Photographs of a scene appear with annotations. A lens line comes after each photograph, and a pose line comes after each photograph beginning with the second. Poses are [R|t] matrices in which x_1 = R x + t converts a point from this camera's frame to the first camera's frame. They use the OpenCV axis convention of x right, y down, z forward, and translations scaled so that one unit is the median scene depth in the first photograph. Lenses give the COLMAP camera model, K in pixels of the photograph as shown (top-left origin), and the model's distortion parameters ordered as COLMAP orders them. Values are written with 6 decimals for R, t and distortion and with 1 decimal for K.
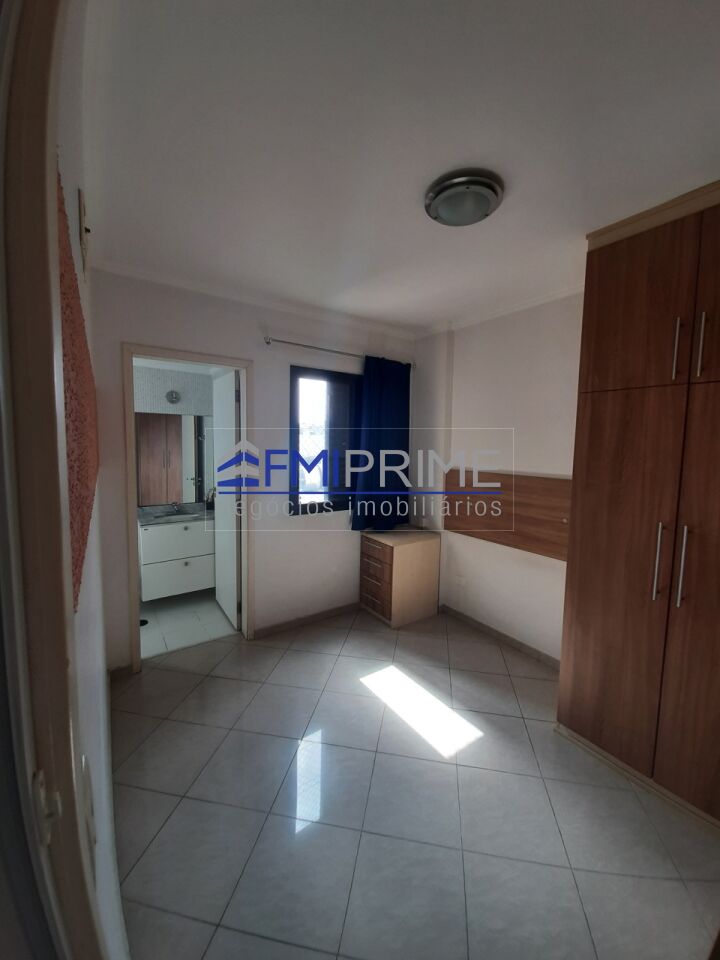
lens RADIAL K [[378.9, 0, 374.2], [0, 378.9, 477.2], [0, 0, 1]] dist [0.014658, -0.011240]
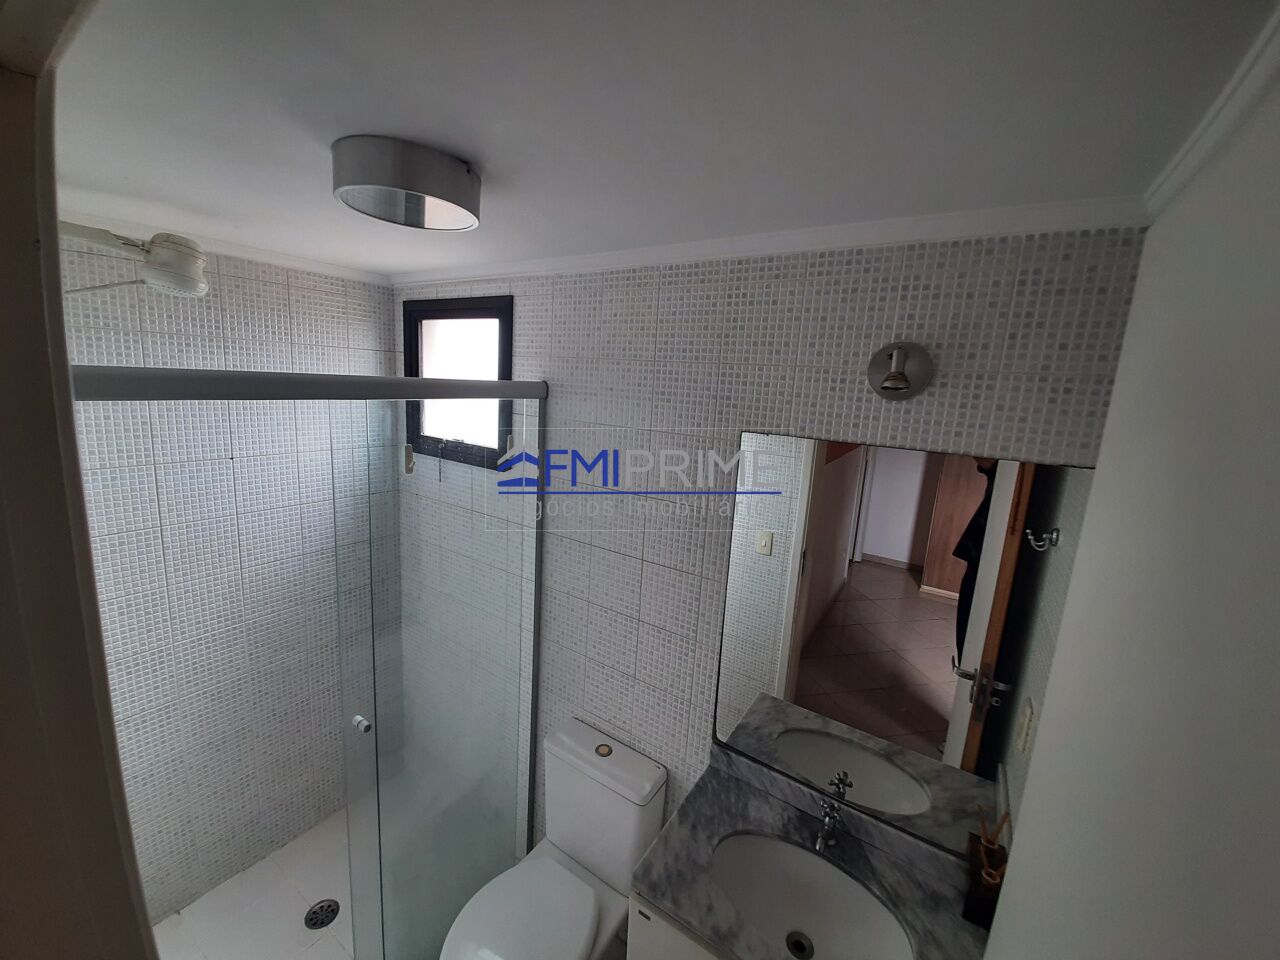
lens RADIAL K [[505.3, 0, 639.0], [0, 505.3, 460.1], [0, 0, 1]] dist [0.014658, -0.011240]
pose [[0.347774, 0.159113, -0.923979, -0.420044], [-0.134184, 0.983796, 0.118908, -0.241773], [0.927927, 0.082630, 0.363489, 1.052980]]
